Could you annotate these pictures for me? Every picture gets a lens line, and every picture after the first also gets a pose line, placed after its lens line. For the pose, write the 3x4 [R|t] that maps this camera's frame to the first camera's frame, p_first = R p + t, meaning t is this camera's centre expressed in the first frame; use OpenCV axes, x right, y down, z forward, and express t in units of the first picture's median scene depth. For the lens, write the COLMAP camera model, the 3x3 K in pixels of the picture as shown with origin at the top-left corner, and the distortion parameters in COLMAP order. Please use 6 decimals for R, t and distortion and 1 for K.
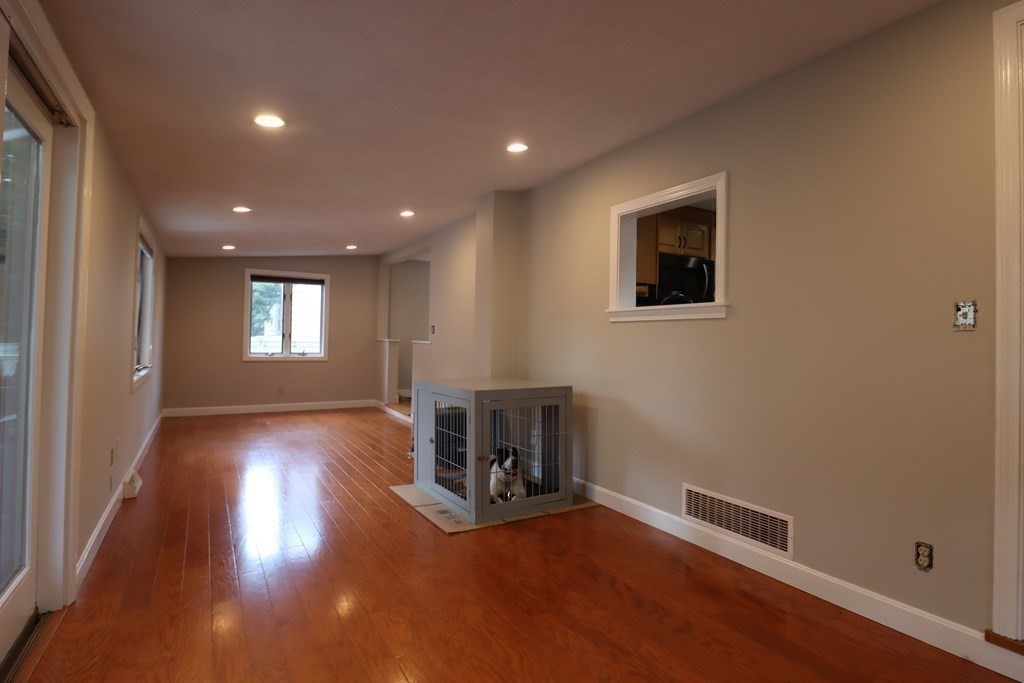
lens RADIAL K [[552.2, 0, 521.7], [0, 552.2, 329.3], [0, 0, 1]] dist [0.042130, -0.045410]
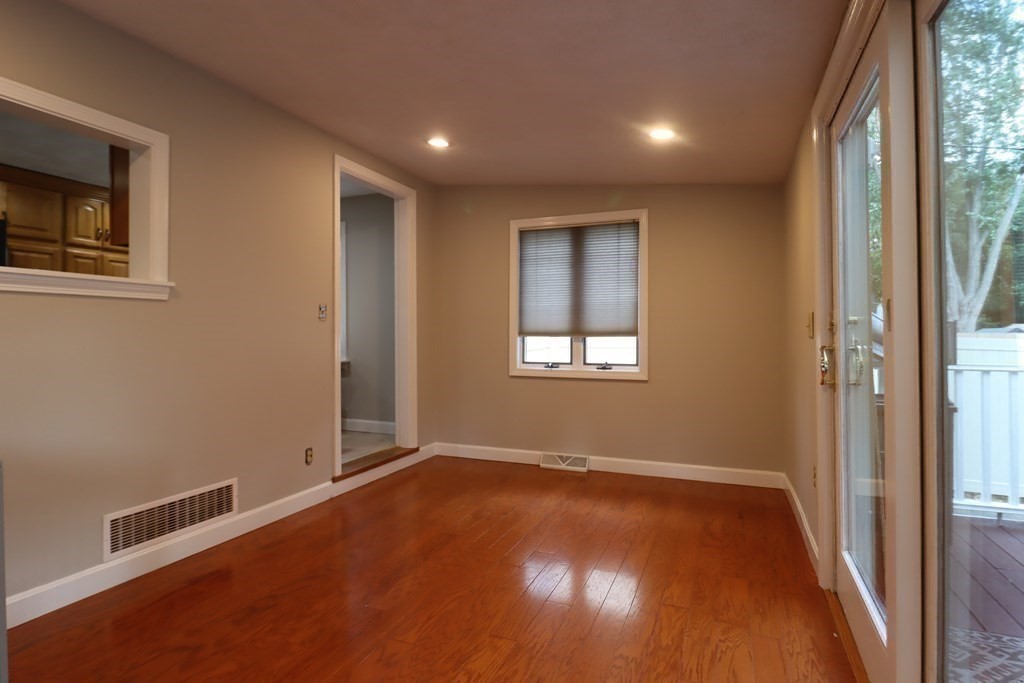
lens RADIAL K [[552.2, 0, 521.7], [0, 552.2, 329.3], [0, 0, 1]] dist [0.042130, -0.045410]
pose [[-0.629522, -0.011377, 0.776899, -0.758332], [-0.025779, 0.999648, -0.006250, 0.018426], [-0.776555, -0.023963, -0.629594, 1.228746]]
